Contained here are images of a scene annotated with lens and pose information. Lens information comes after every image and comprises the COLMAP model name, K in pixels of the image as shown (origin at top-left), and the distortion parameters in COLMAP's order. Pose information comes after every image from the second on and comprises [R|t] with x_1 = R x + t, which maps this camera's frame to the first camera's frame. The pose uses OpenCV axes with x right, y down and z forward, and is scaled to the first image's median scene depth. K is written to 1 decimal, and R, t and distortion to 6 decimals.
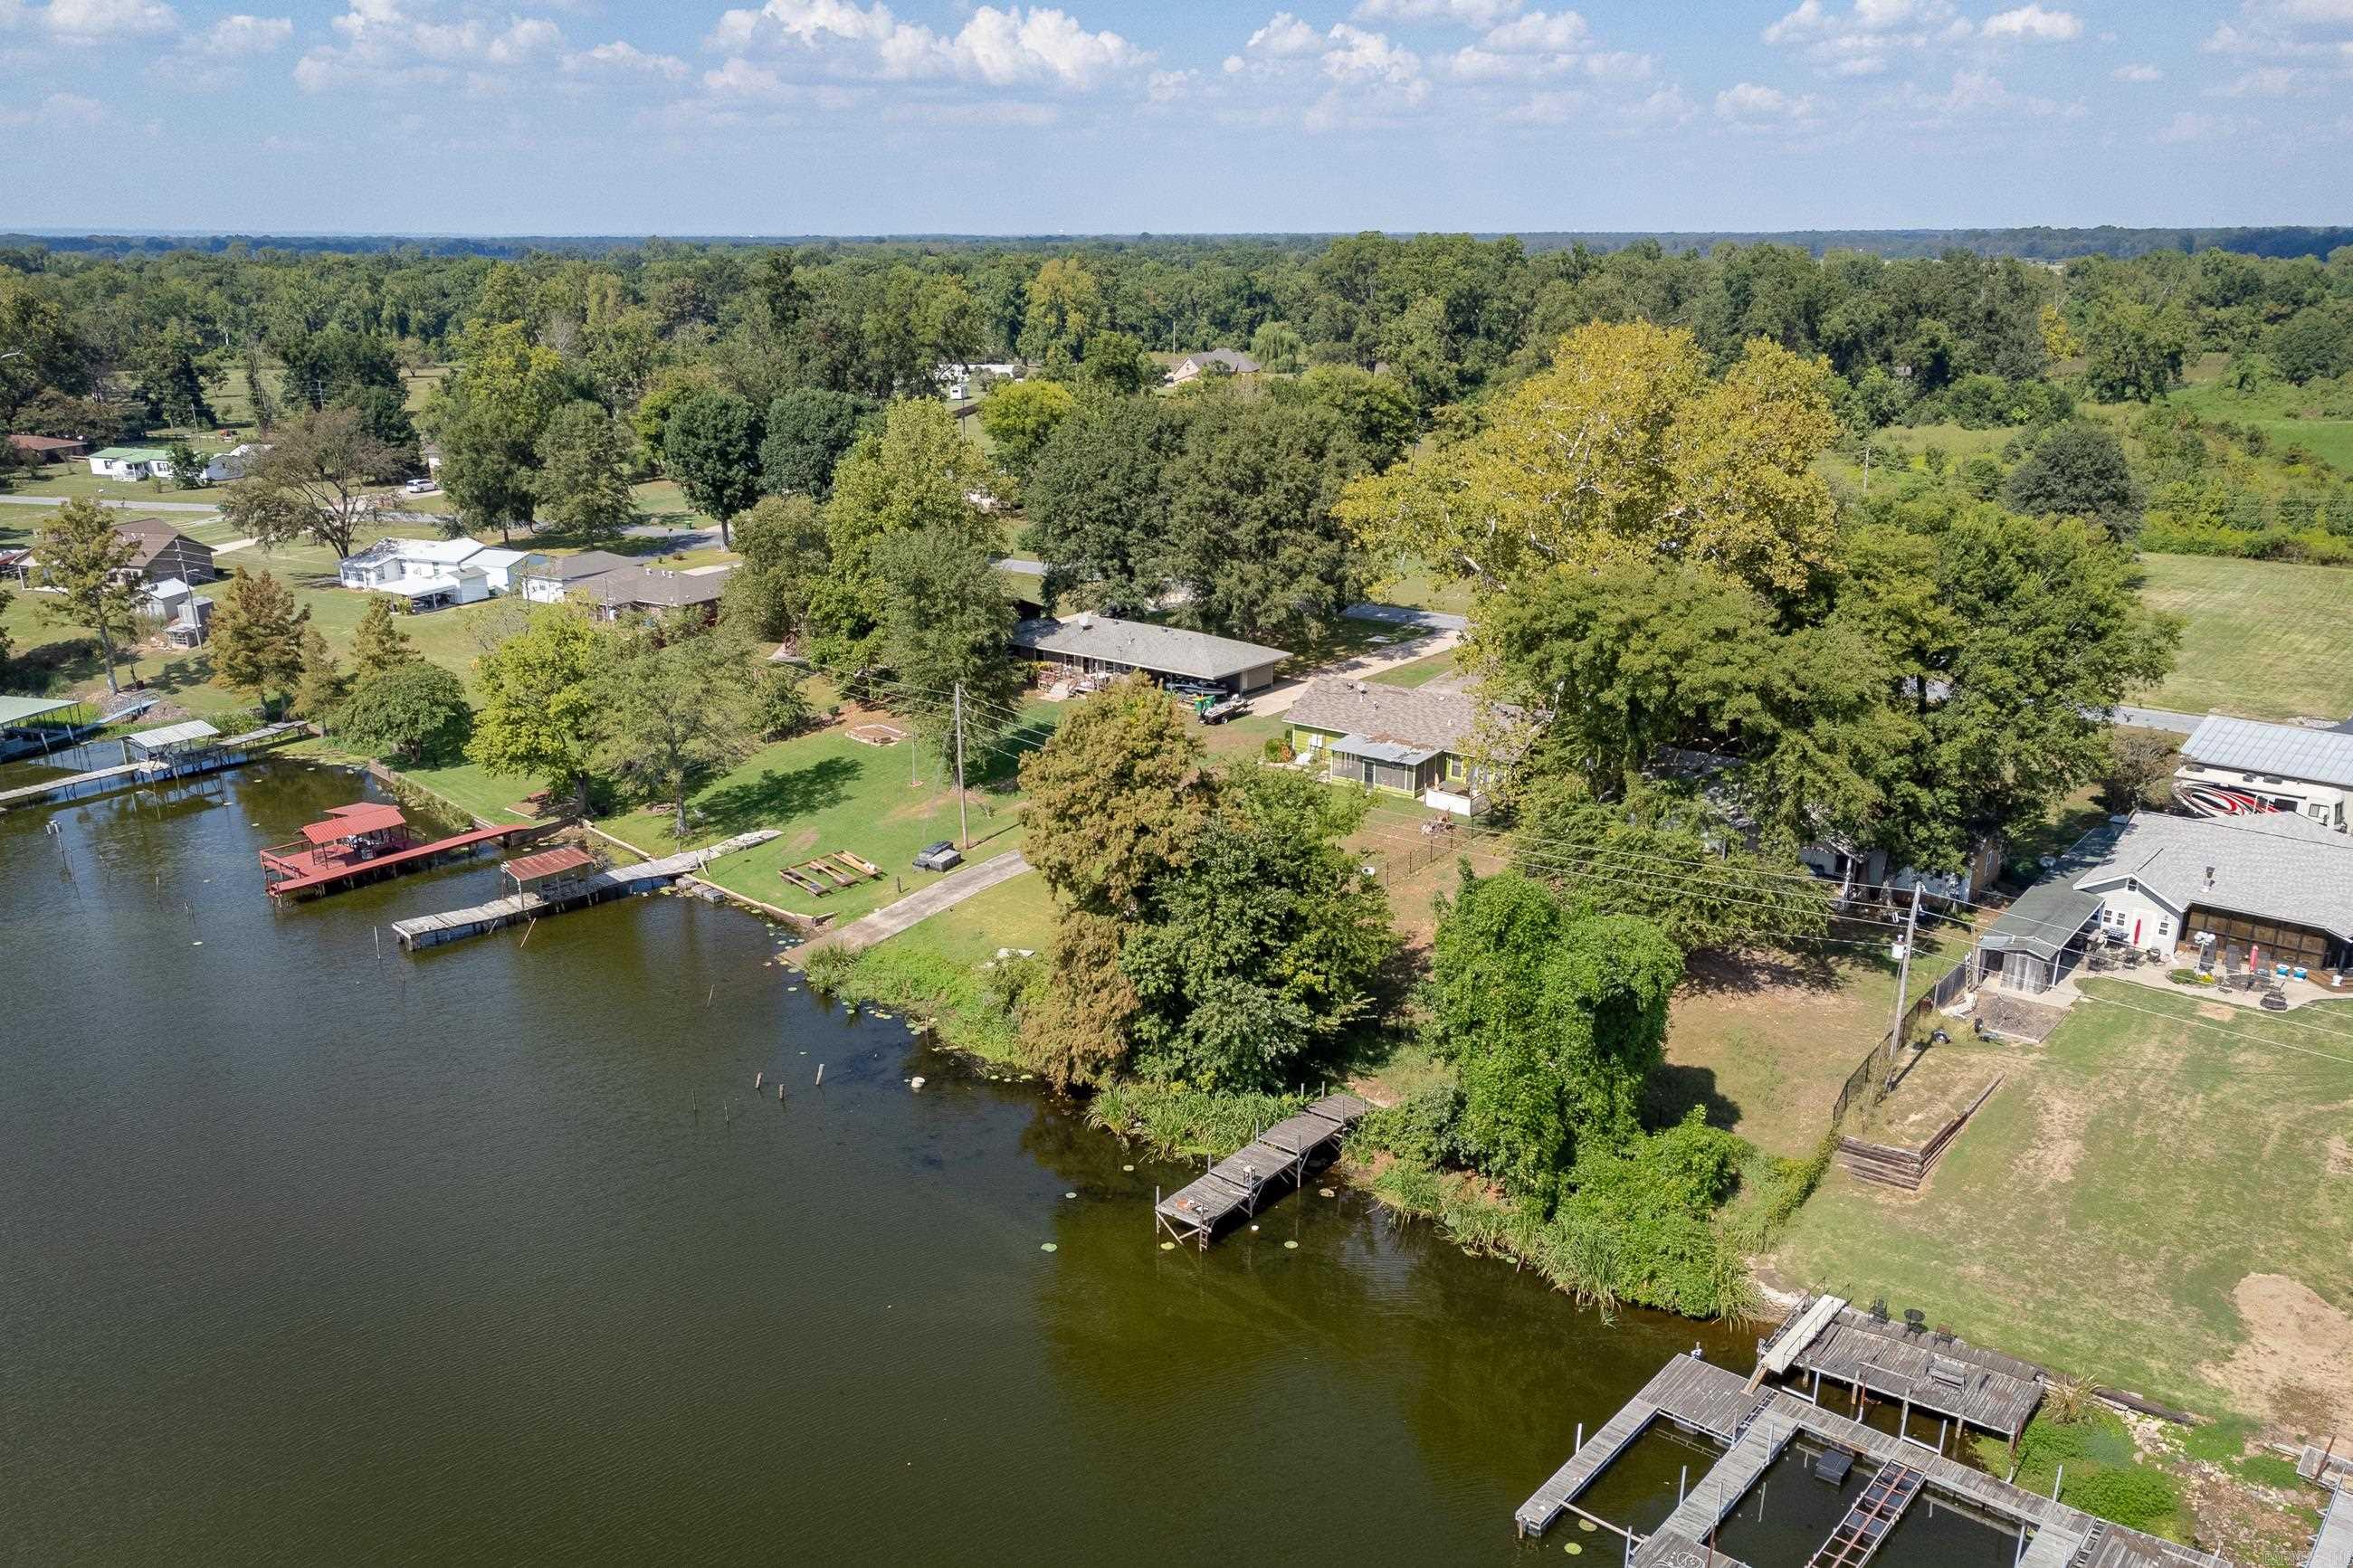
lens RADIAL K [[1849.1, 0, 1176.5], [0, 1849.1, 784.0], [0, 0, 1]] dist [-0.009945, -0.002980]
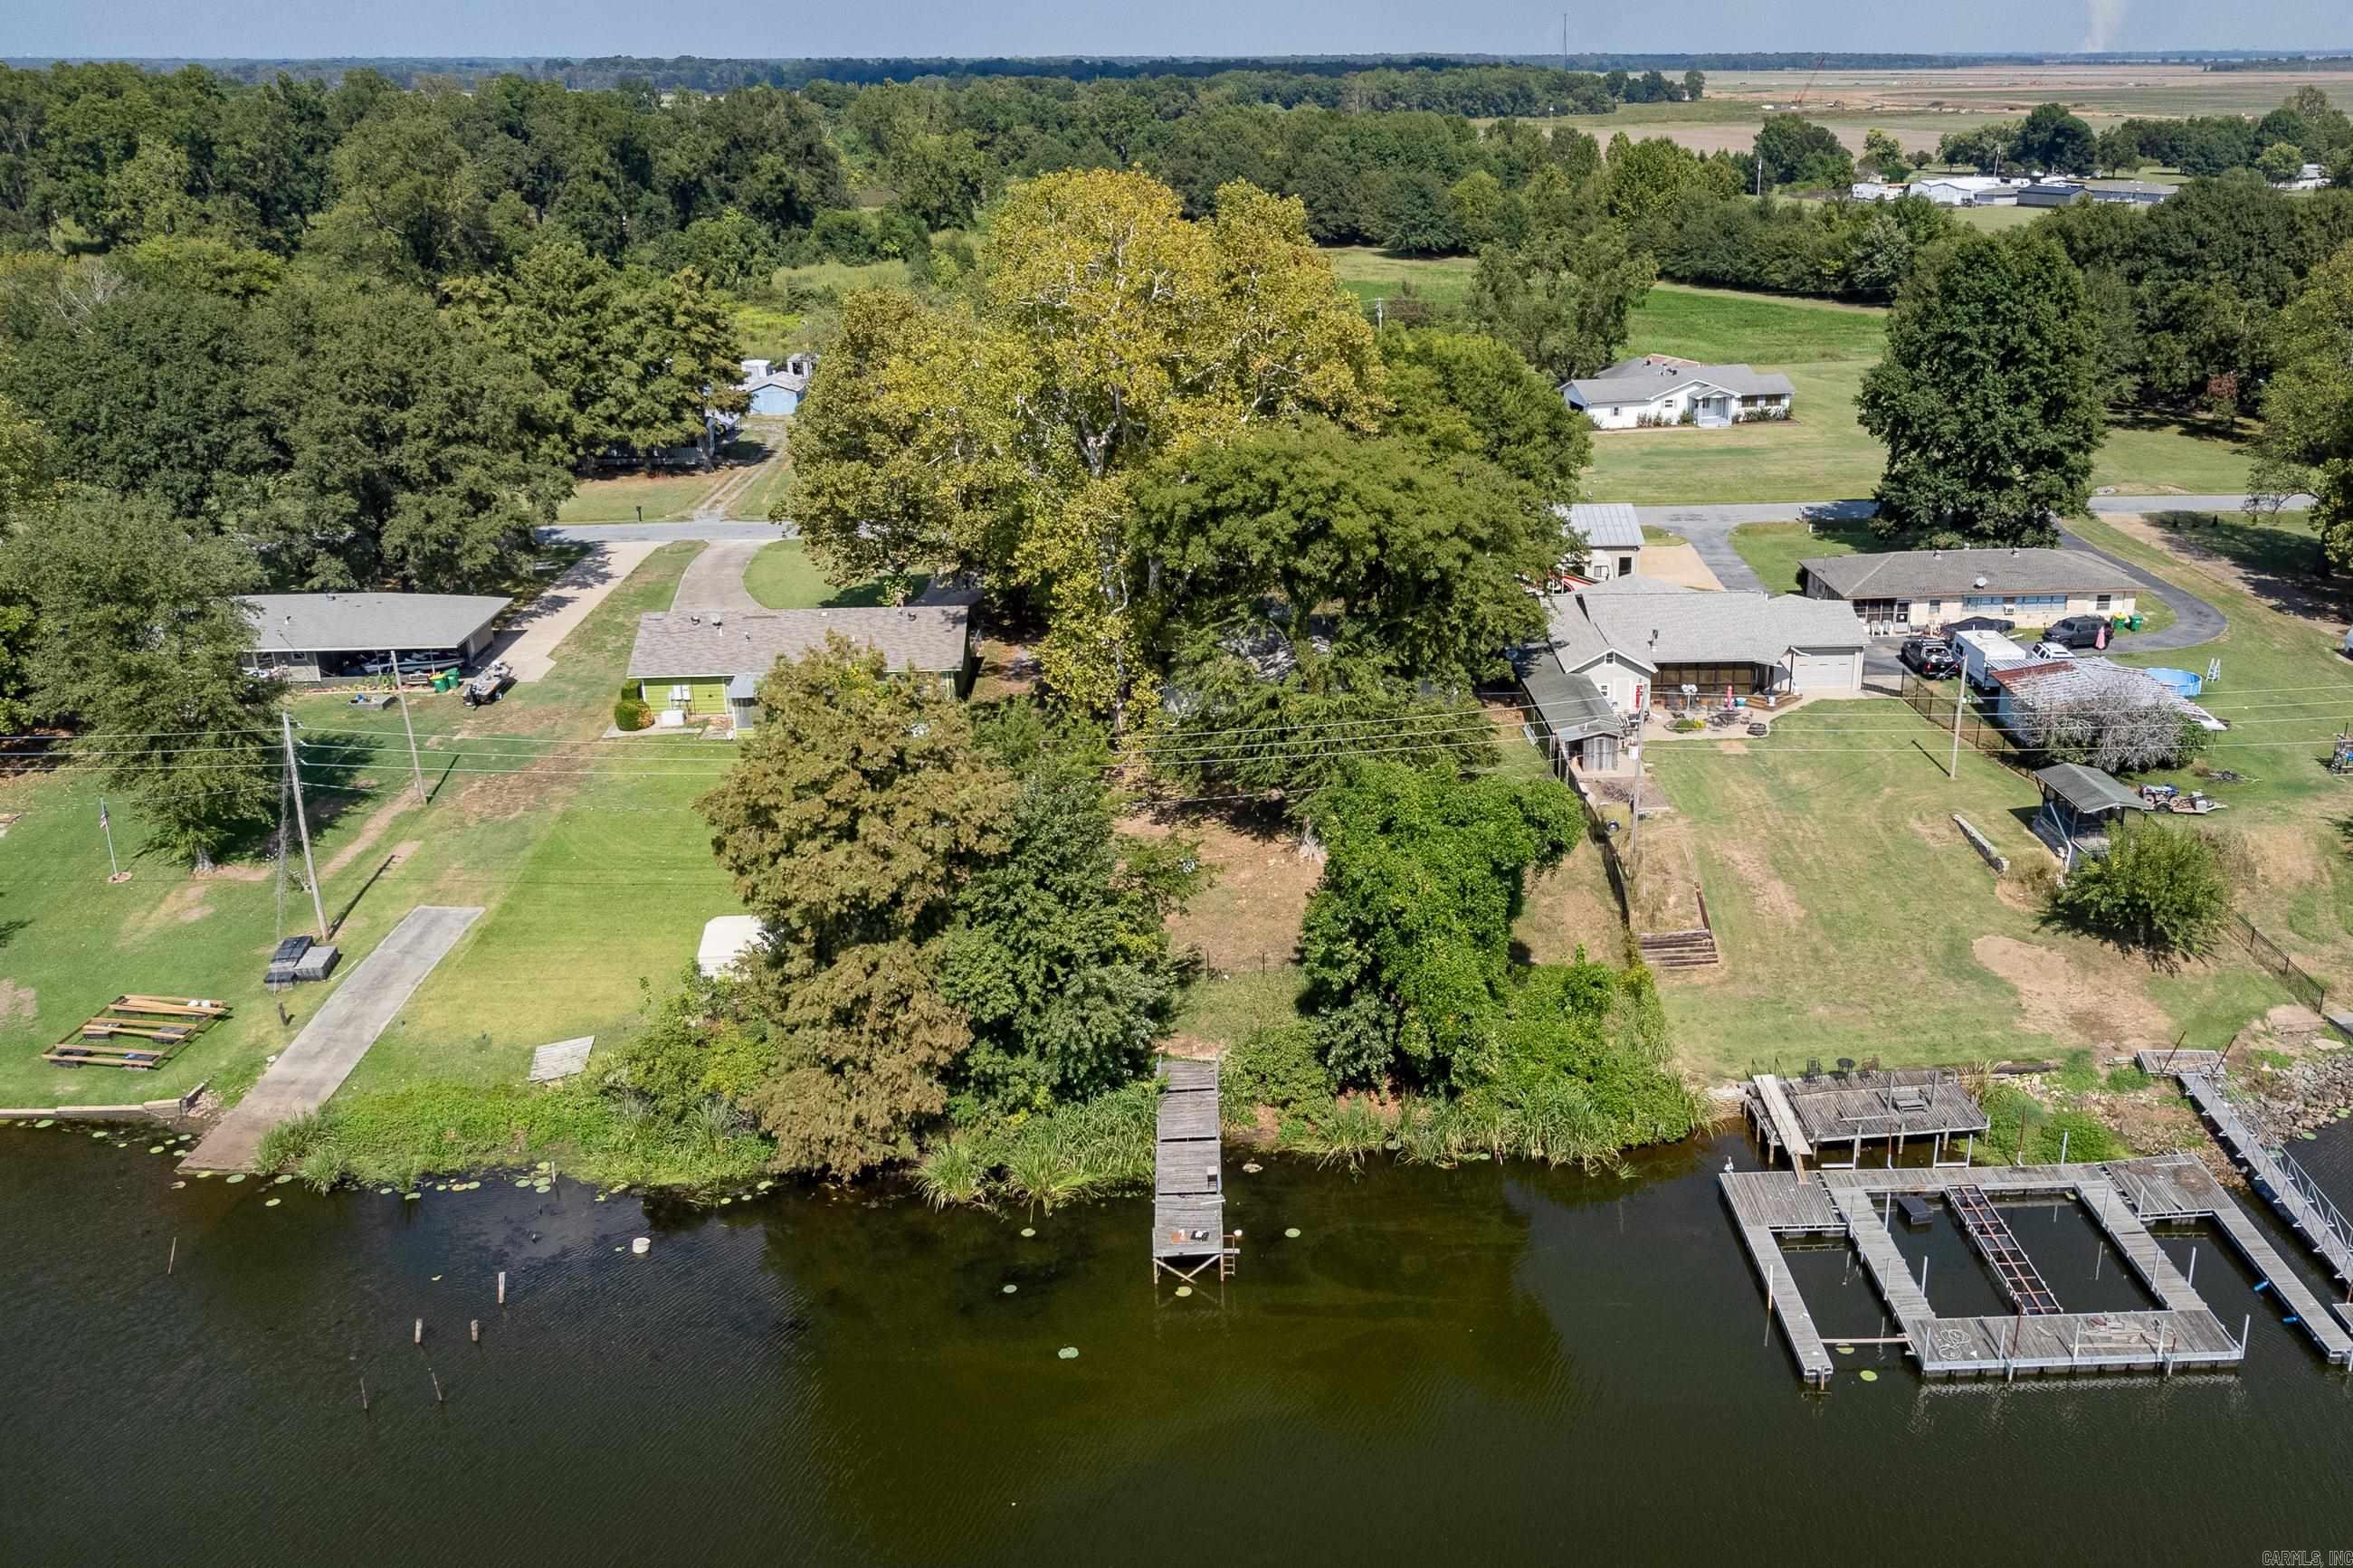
lens RADIAL K [[1925.8, 0, 1330.1], [0, 1925.8, 755.3], [0, 0, 1]] dist [-0.007699, 0.034597]
pose [[0.728734, -0.227107, 0.646040, -0.362662], [0.191292, 0.973361, 0.126395, -0.066085], [-0.657536, 0.031474, 0.752766, 0.227821]]
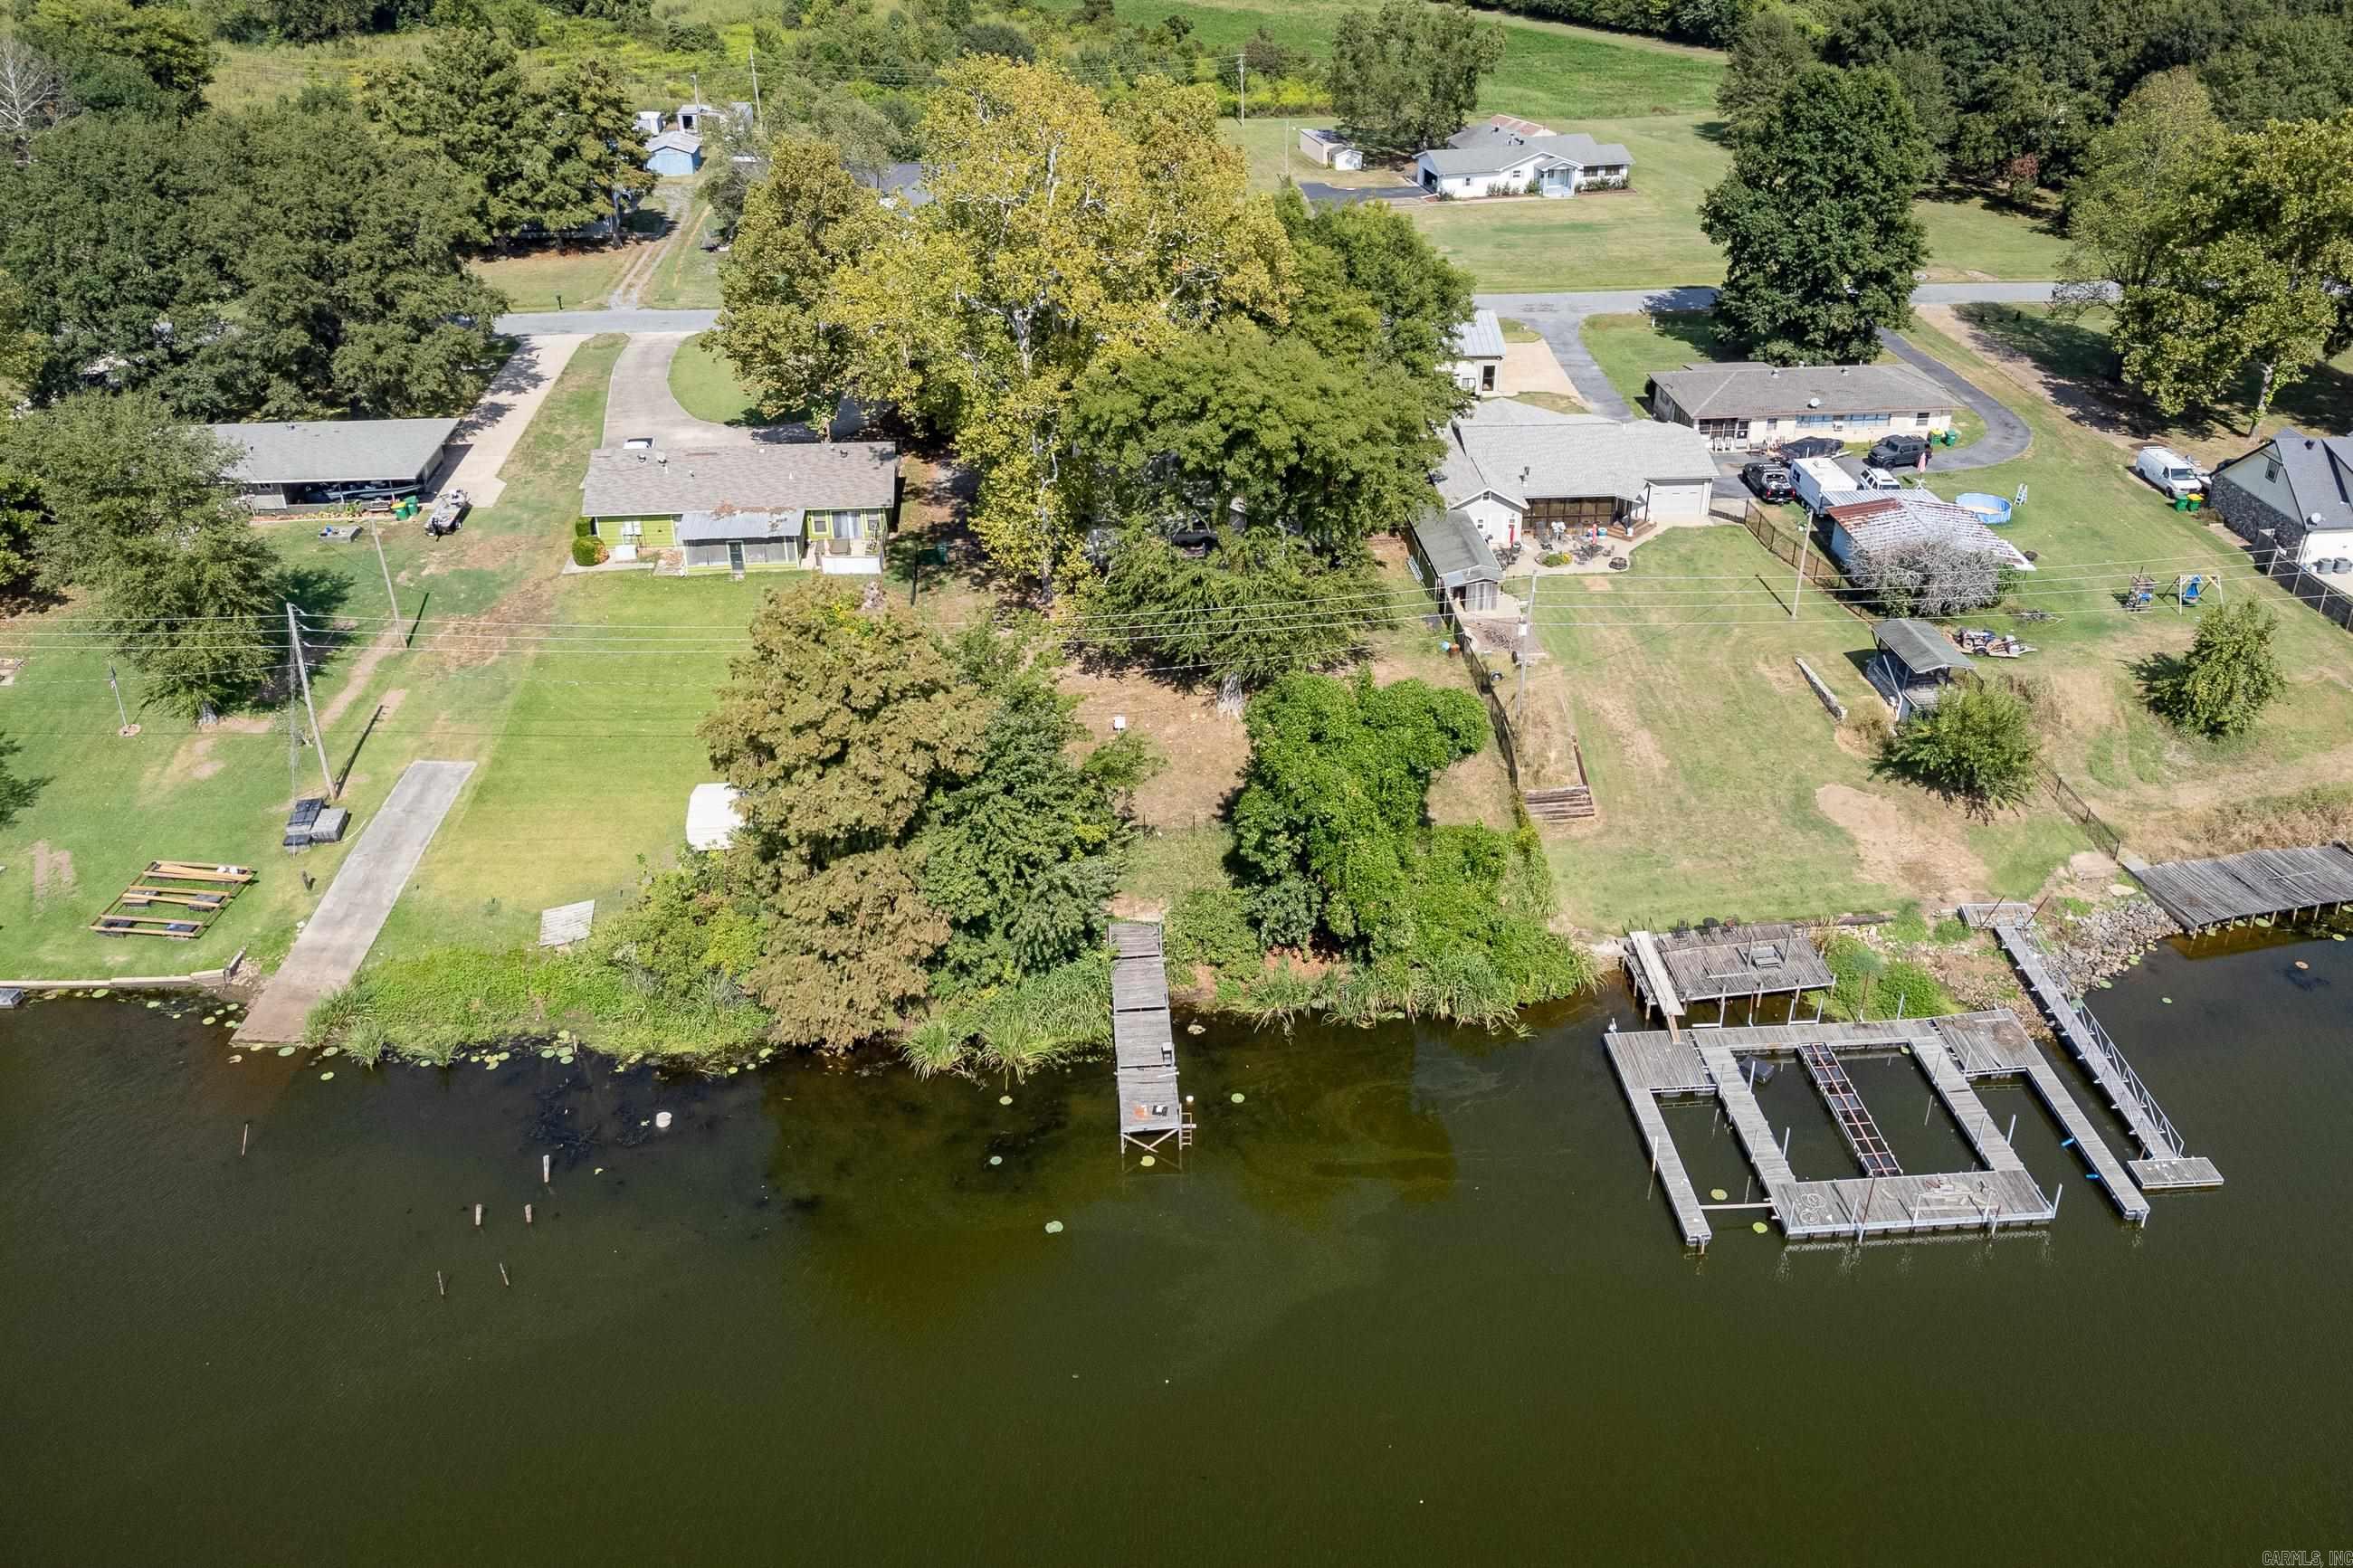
lens RADIAL K [[1779.8, 0, 1234.9], [0, 1779.8, 610.3], [0, 0, 1]] dist [-0.008687, 0.037089]
pose [[0.702563, -0.302531, 0.644112, -0.376784], [0.186107, 0.951744, 0.244025, -0.187687], [-0.686855, -0.051569, 0.724963, 0.243196]]
